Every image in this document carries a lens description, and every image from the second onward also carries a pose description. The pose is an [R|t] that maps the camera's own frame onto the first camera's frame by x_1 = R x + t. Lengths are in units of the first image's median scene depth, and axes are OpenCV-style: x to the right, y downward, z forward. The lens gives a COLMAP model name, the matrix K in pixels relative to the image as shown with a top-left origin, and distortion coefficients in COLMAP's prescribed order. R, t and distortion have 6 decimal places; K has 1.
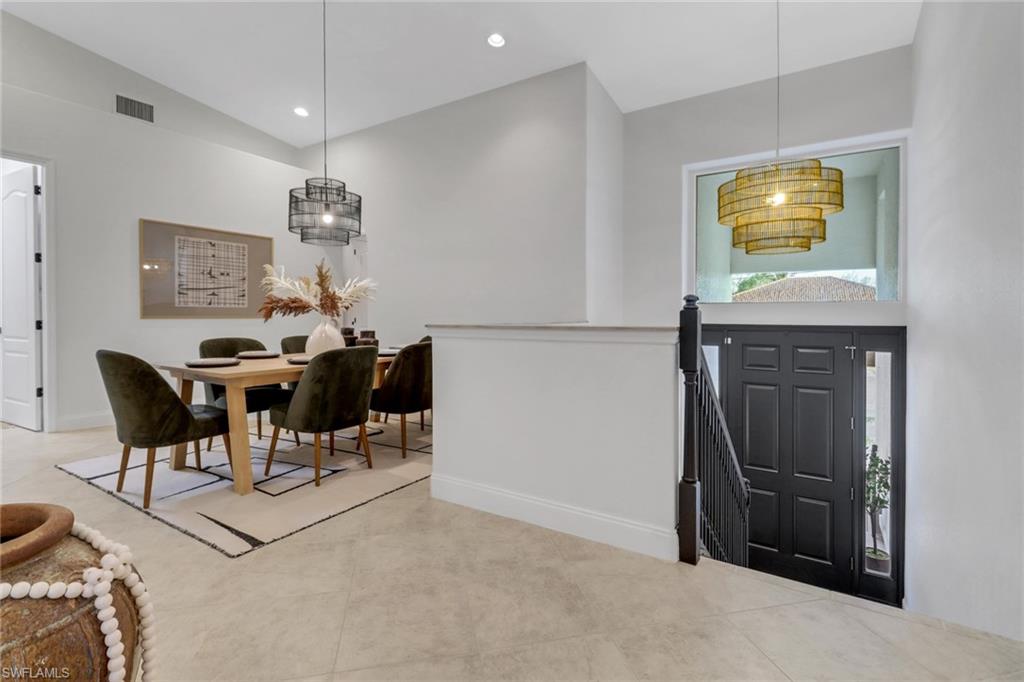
lens RADIAL K [[470.5, 0, 512.9], [0, 470.5, 320.4], [0, 0, 1]] dist [-0.000935, -0.000846]
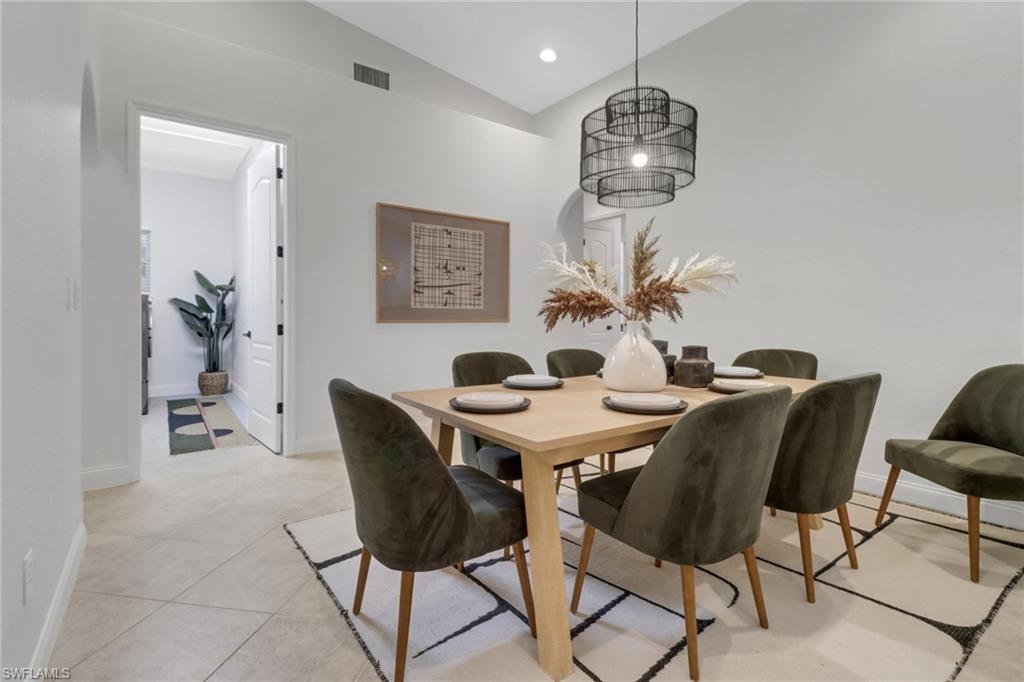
lens RADIAL K [[487.2, 0, 512.5], [0, 487.2, 319.0], [0, 0, 1]] dist [0.021255, -0.000201]
pose [[0.928597, 0.003287, -0.371075, -0.292143], [-0.006204, 0.999959, -0.006666, -0.006916], [0.371038, 0.008492, 0.928579, 0.337699]]
